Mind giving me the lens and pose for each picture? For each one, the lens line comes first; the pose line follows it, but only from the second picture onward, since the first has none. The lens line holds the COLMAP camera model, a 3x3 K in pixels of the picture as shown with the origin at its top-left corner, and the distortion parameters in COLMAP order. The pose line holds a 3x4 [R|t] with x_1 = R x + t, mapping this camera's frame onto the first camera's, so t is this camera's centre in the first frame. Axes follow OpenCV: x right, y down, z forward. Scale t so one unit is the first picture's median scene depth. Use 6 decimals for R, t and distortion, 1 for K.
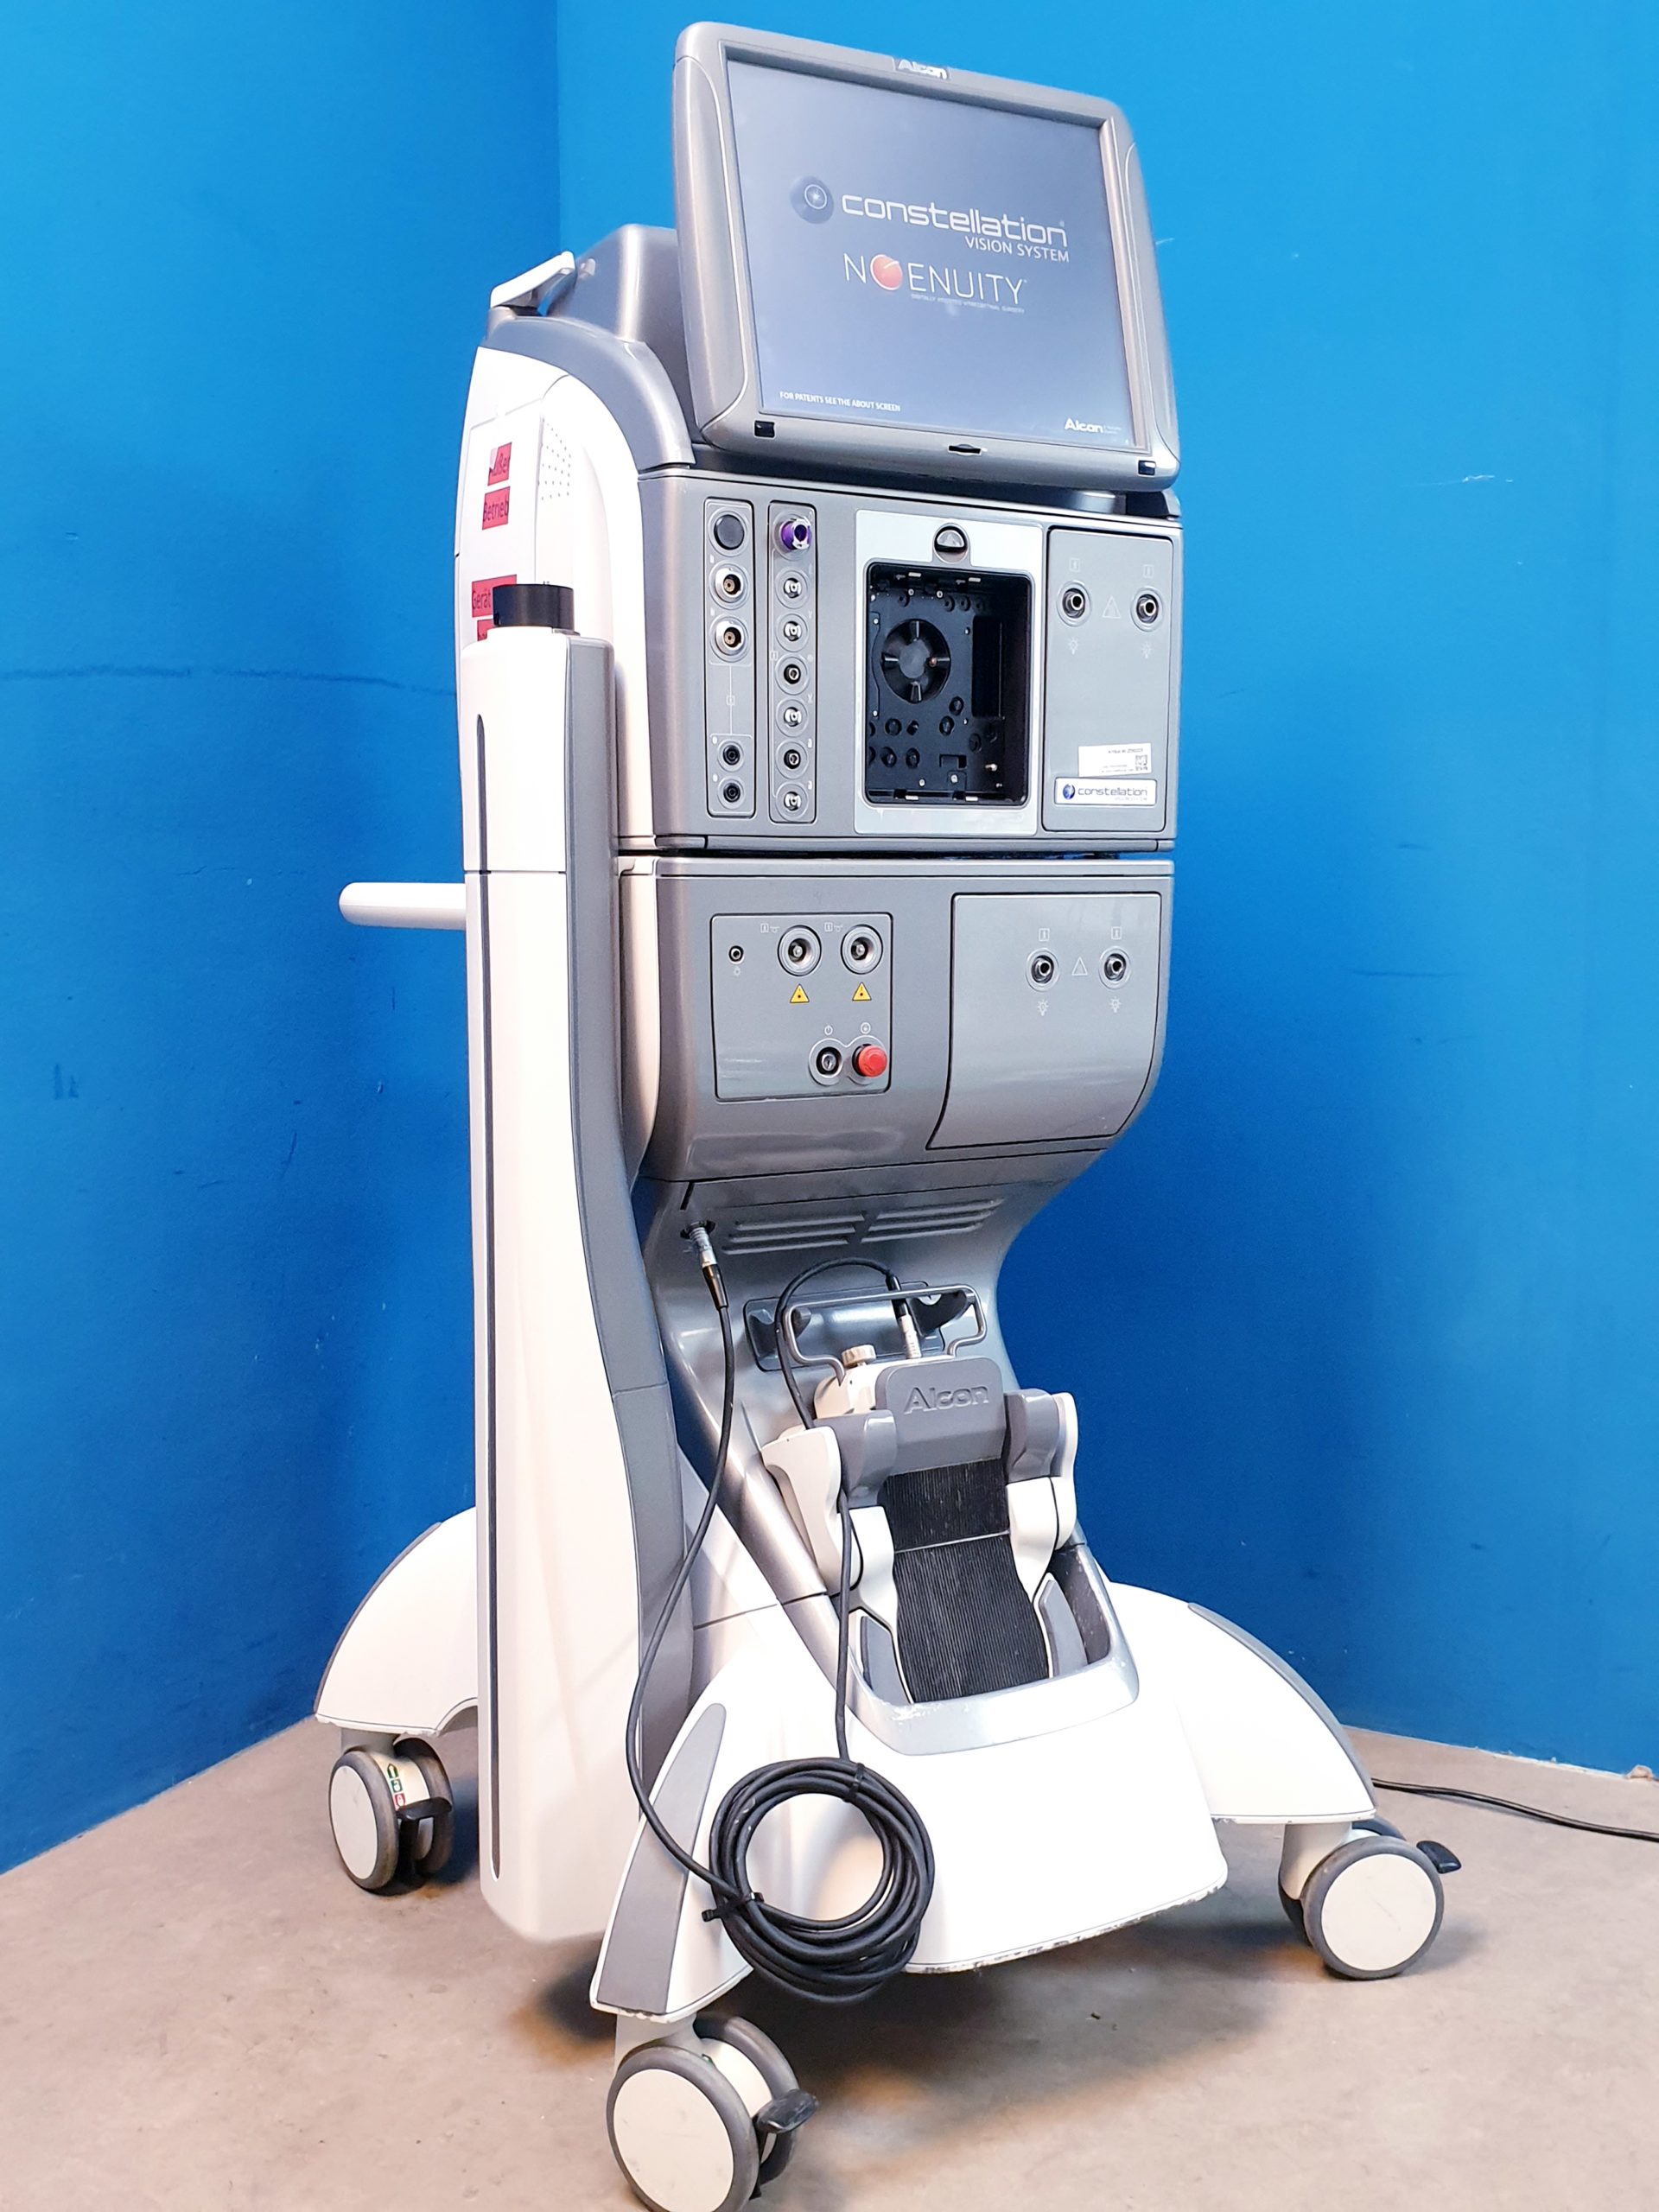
lens RADIAL K [[2049.0, 0, 789.8], [0, 2049.0, 1106.6], [0, 0, 1]] dist [0.114494, -0.262819]
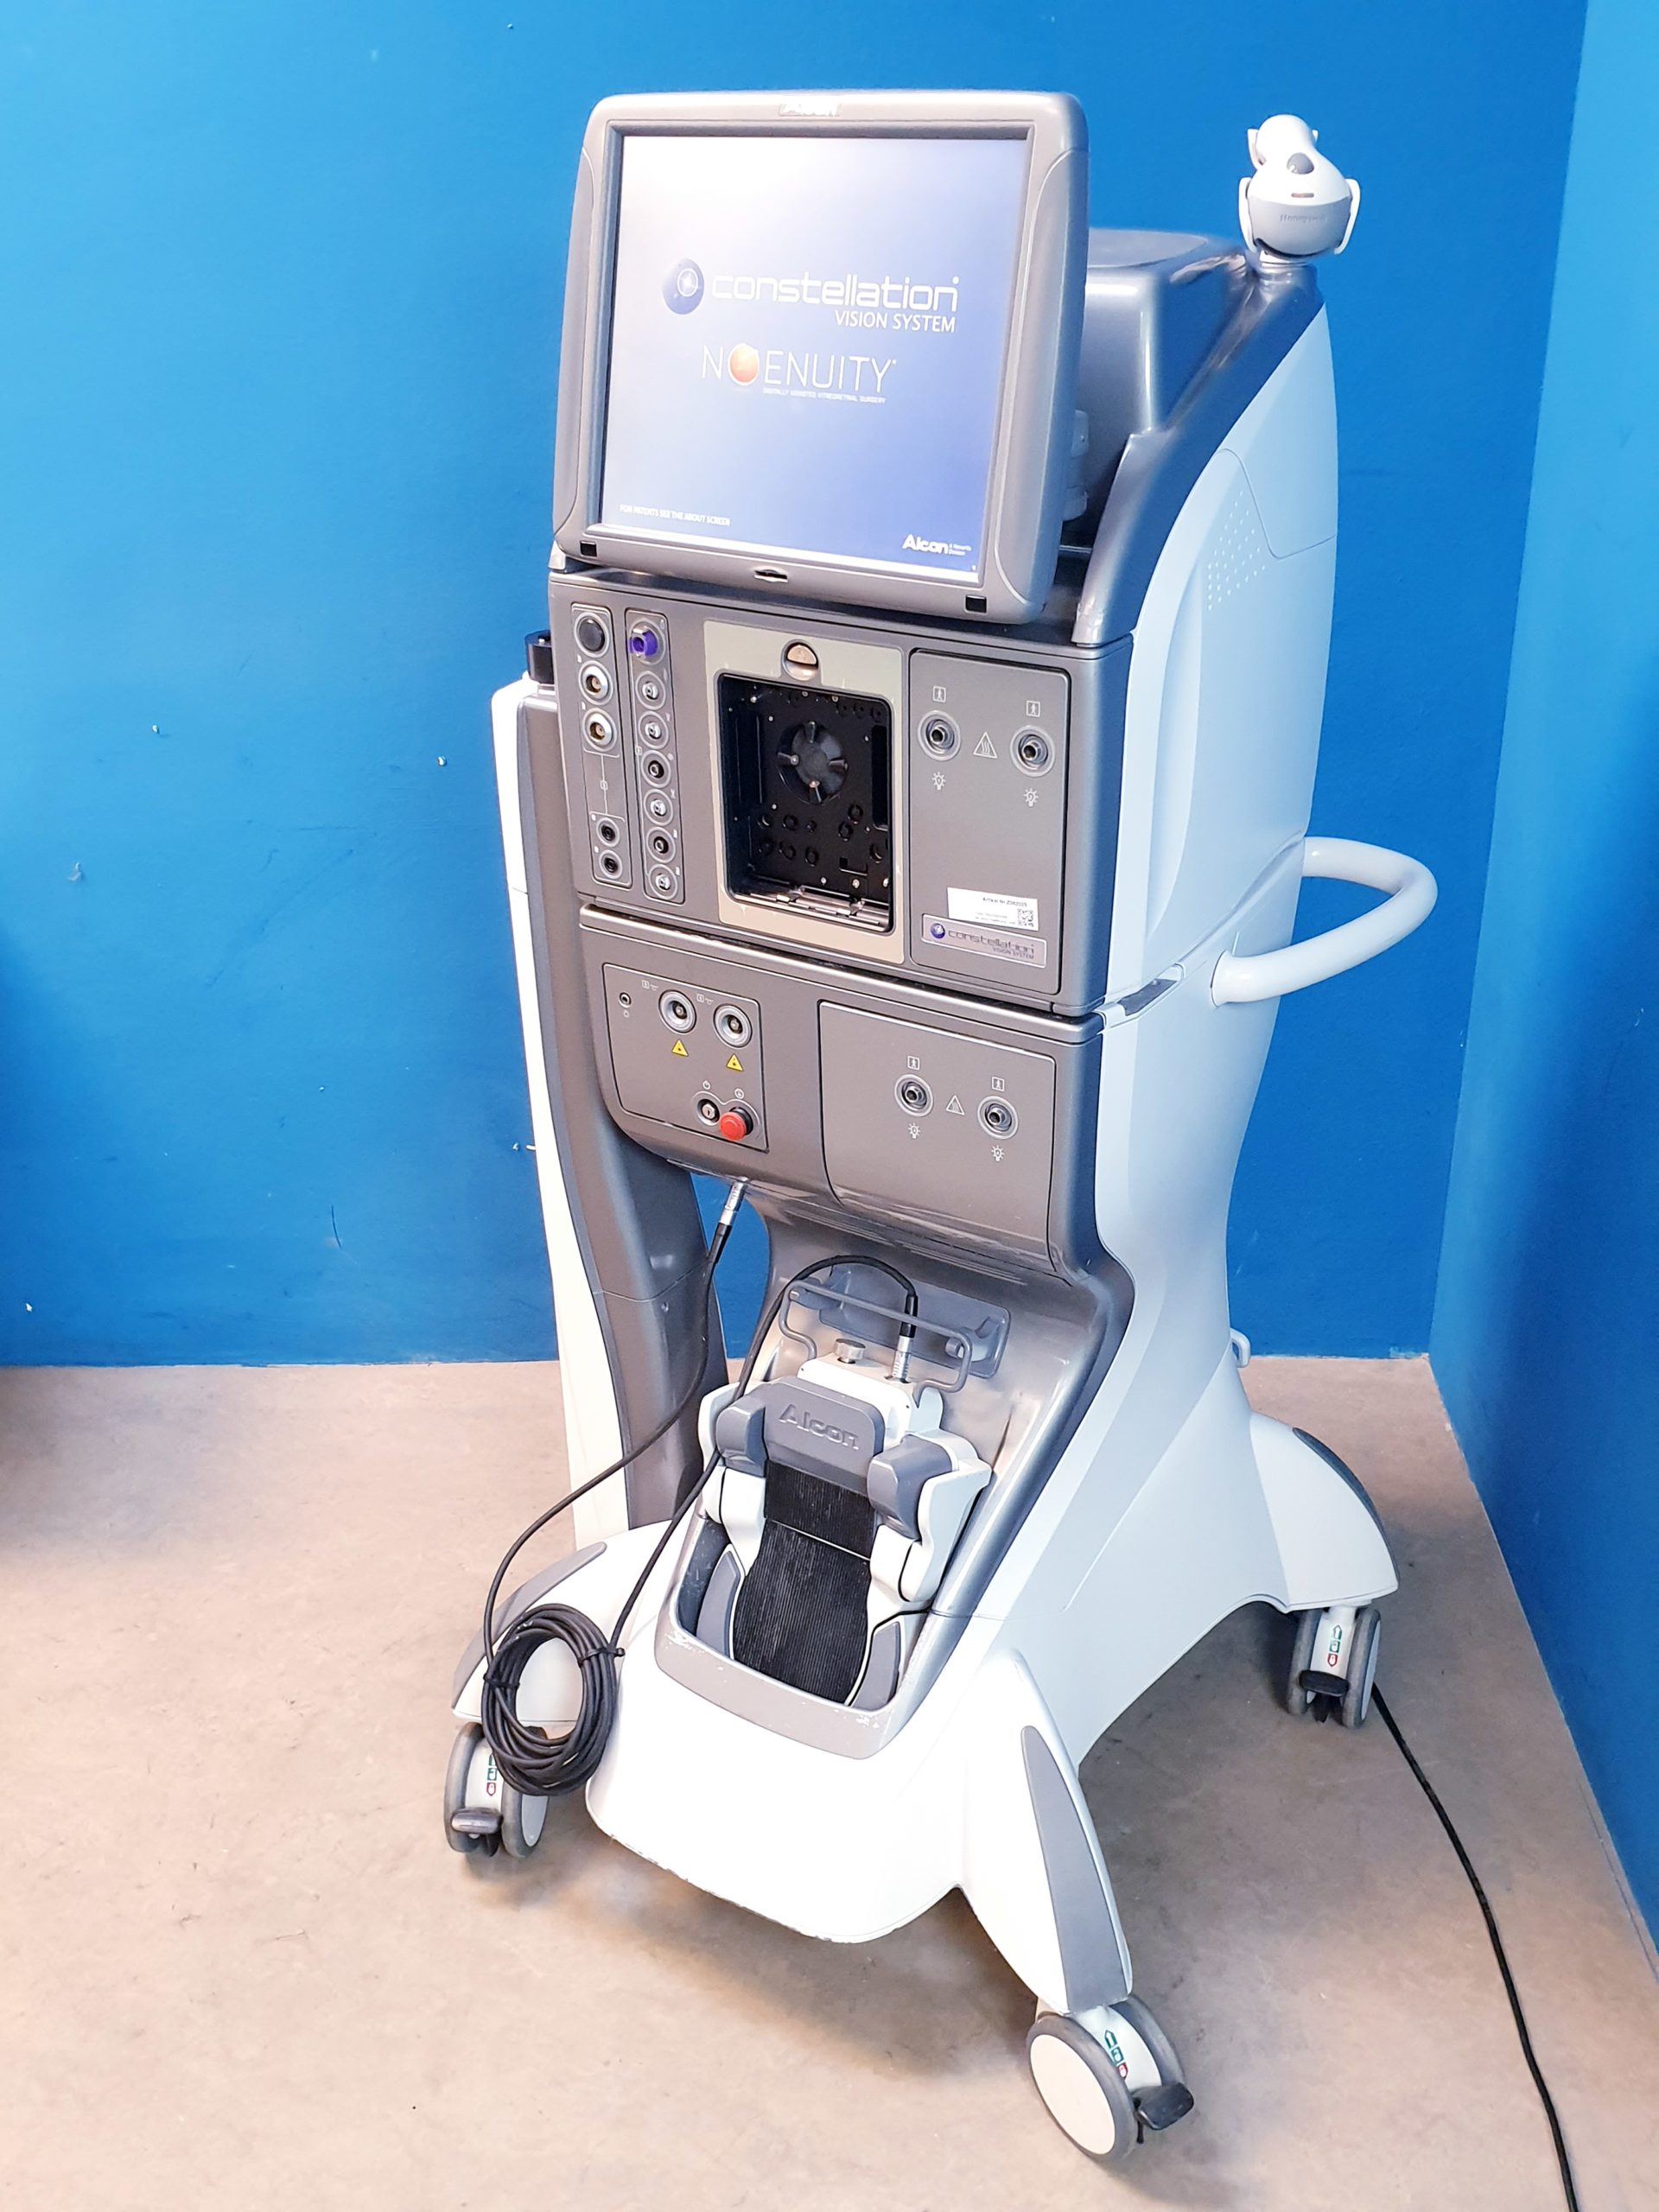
lens RADIAL K [[2017.3, 0, 914.1], [0, 2017.3, 1074.6], [0, 0, 1]] dist [0.122903, -0.286373]
pose [[0.486502, 0.383647, -0.784940, 0.885678], [-0.091980, 0.915928, 0.390660, -0.458073], [0.868824, -0.117858, 0.480889, 0.571534]]
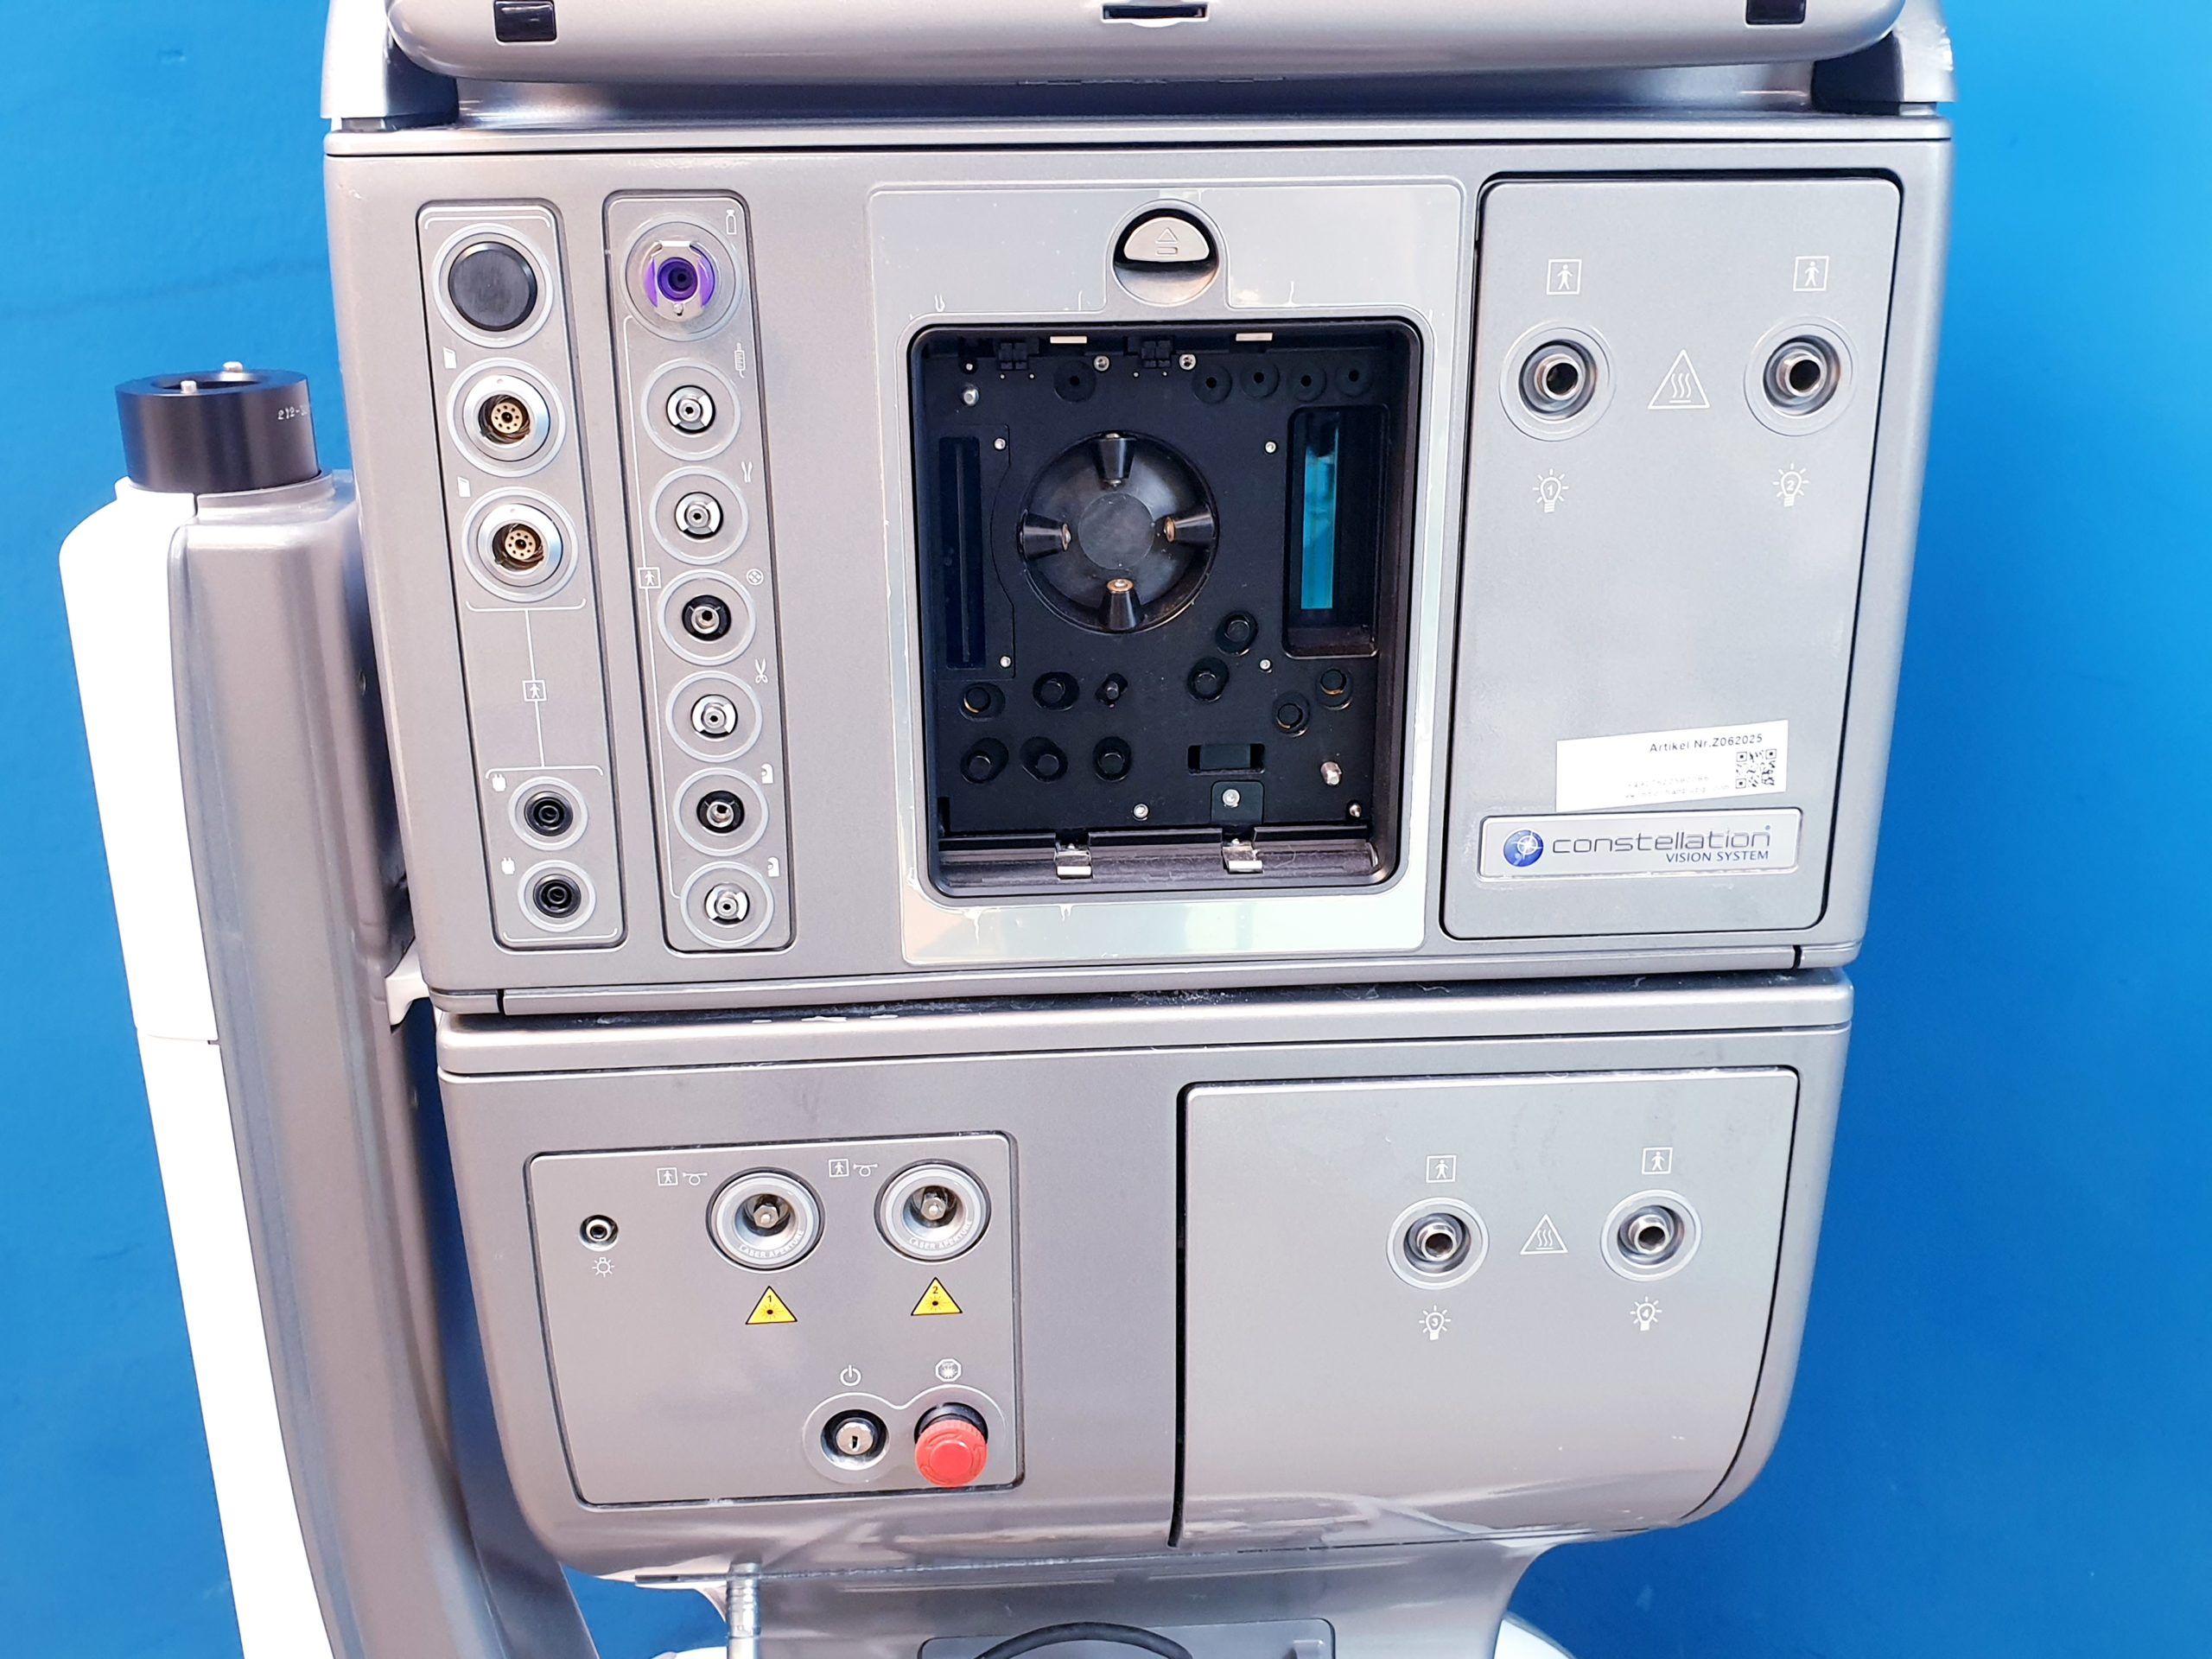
lens RADIAL K [[2017.3, 0, 1090.7], [0, 2017.3, 831.7], [0, 0, 1]] dist [0.122903, -0.286373]
pose [[0.899322, 0.127225, -0.418370, 0.231775], [-0.039896, 0.976622, 0.211229, -0.243996], [0.435463, -0.173272, 0.883374, 0.637344]]
